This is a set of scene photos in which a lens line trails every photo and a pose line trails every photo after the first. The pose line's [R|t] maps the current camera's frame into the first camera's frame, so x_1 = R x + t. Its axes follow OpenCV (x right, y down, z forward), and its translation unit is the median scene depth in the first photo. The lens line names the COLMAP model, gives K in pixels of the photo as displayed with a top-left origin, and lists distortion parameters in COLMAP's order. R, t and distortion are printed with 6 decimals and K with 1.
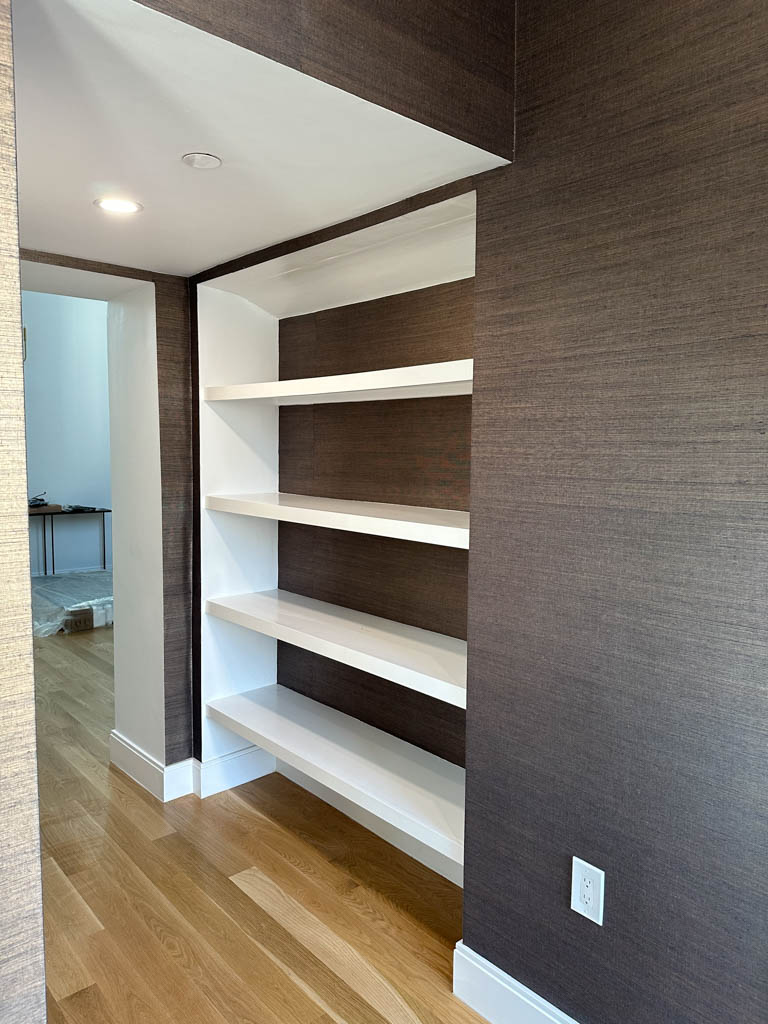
lens RADIAL K [[710.4, 0, 385.0], [0, 710.4, 505.1], [0, 0, 1]] dist [0.013617, -0.010626]
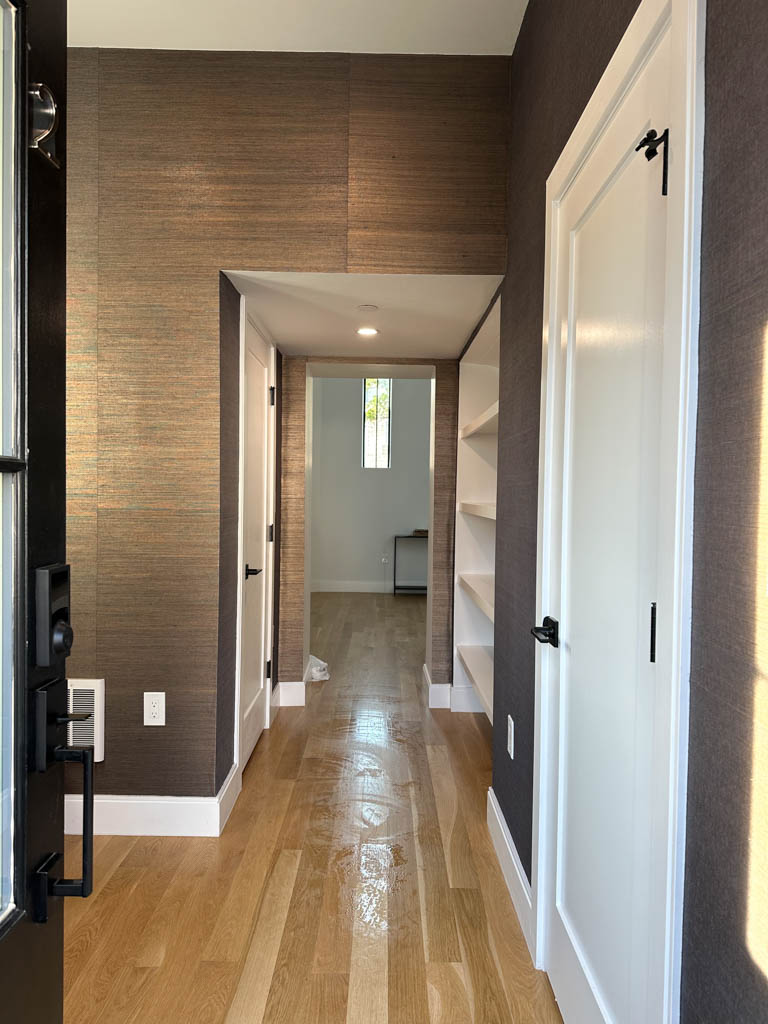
lens RADIAL K [[710.4, 0, 383.8], [0, 710.4, 514.2], [0, 0, 1]] dist [0.013617, -0.010626]
pose [[0.735324, 0.023930, -0.677293, 0.620823], [-0.067099, 0.997037, -0.037621, 0.076733], [0.674386, 0.073109, 0.734751, -0.182437]]
